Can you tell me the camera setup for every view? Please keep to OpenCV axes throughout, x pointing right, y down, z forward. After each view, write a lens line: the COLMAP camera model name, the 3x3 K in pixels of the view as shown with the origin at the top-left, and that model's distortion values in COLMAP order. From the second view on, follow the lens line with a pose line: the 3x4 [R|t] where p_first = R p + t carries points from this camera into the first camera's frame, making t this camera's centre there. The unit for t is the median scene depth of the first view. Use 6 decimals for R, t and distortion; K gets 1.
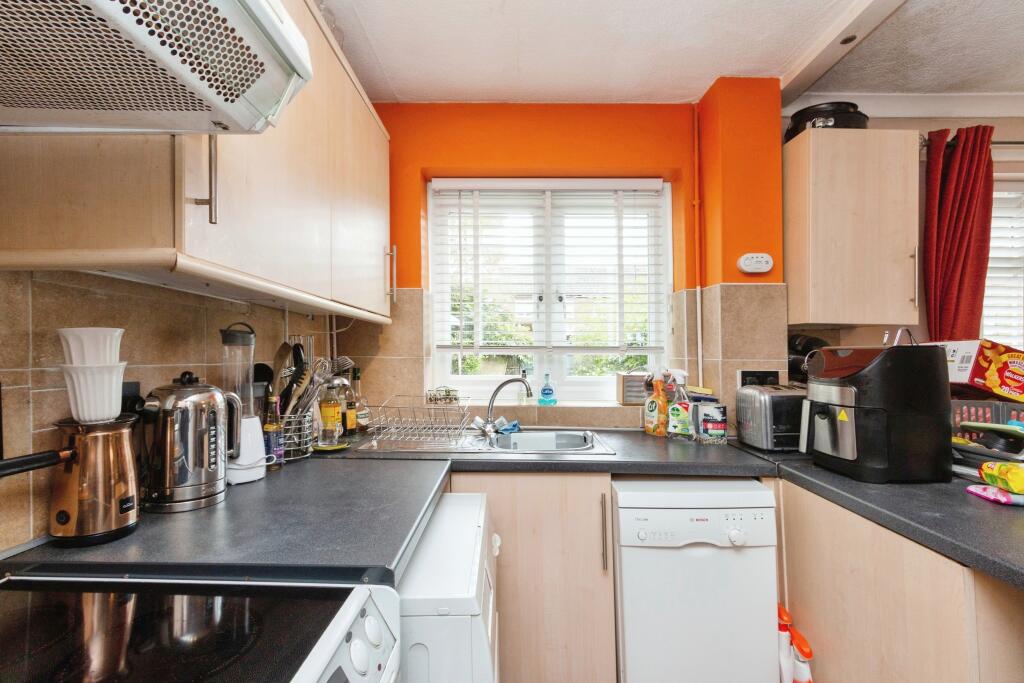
lens RADIAL K [[469.6, 0, 510.2], [0, 469.6, 338.1], [0, 0, 1]] dist [-0.000920, -0.001699]
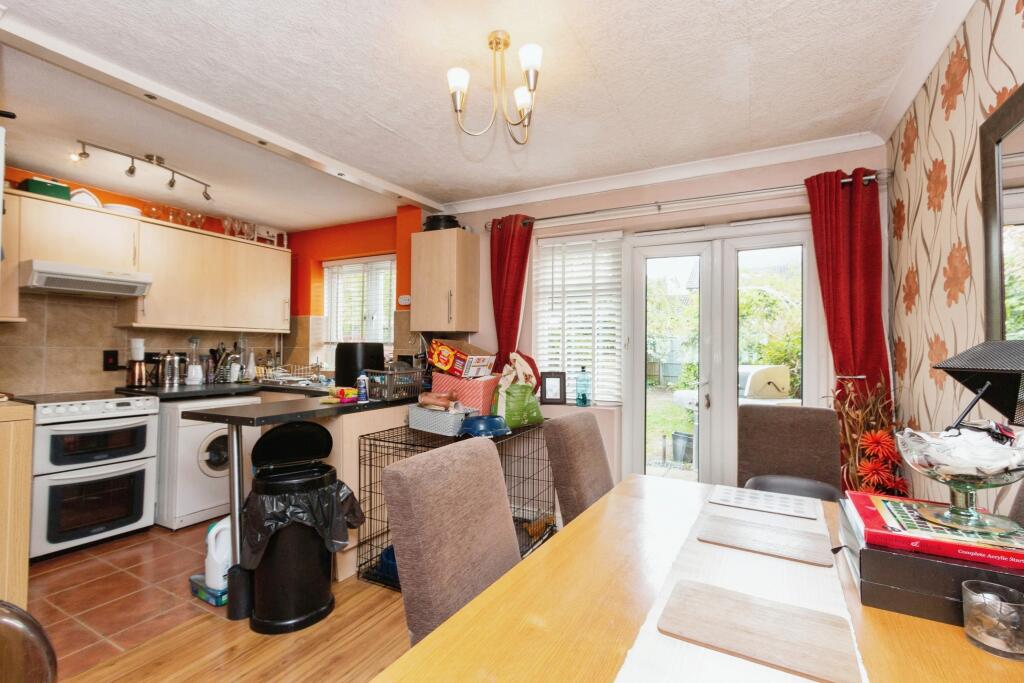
lens RADIAL K [[469.6, 0, 518.0], [0, 469.6, 329.9], [0, 0, 1]] dist [-0.000920, -0.001699]
pose [[0.880245, -0.012780, -0.474347, 1.817529], [0.009346, 0.999910, -0.009596, -0.011999], [0.474427, 0.004014, 0.880286, -0.487688]]
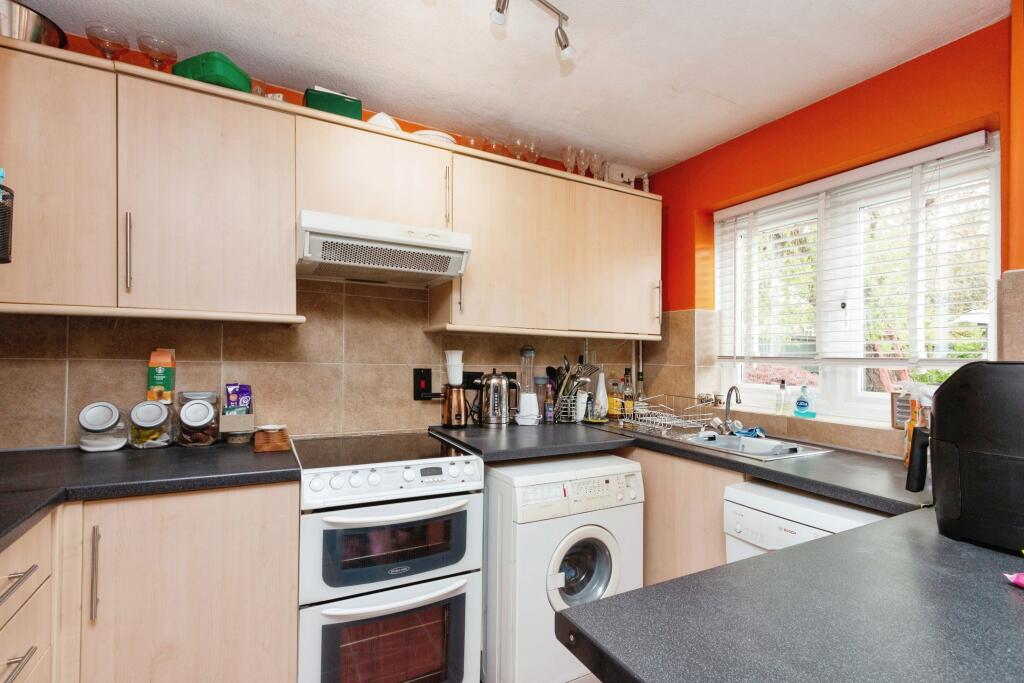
lens RADIAL K [[469.6, 0, 511.6], [0, 469.6, 350.9], [0, 0, 1]] dist [-0.000920, -0.001699]
pose [[0.474774, -0.005194, -0.880093, 0.711276], [0.014712, 0.999890, 0.002035, -0.008034], [0.879985, -0.013914, 0.474798, 0.000952]]
